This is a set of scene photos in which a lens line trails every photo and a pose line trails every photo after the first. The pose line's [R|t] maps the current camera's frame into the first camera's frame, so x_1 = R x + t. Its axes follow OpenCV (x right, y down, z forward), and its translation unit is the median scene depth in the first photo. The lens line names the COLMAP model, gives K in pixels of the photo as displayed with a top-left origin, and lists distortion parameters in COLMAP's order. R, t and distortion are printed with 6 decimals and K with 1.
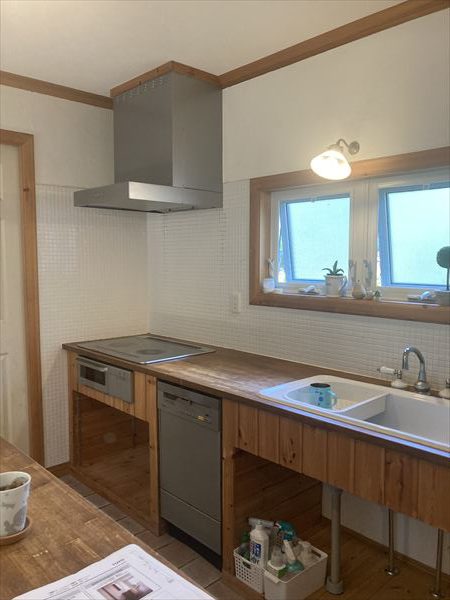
lens RADIAL K [[491.3, 0, 225.0], [0, 491.3, 300.0], [0, 0, 1]] dist [-0.001762, 0.020912]
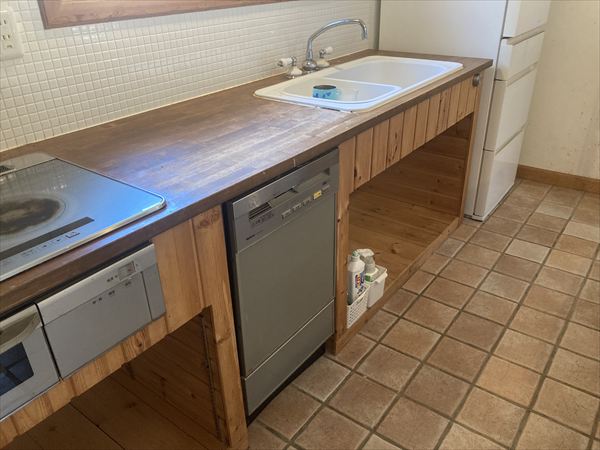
lens RADIAL K [[491.3, 0, 300.0], [0, 491.3, 225.0], [0, 0, 1]] dist [-0.001762, 0.020912]
pose [[-0.183113, -0.469190, 0.863904, -0.534375], [0.098459, 0.865592, 0.490975, -0.038688], [-0.978149, 0.174963, -0.112305, 0.946803]]
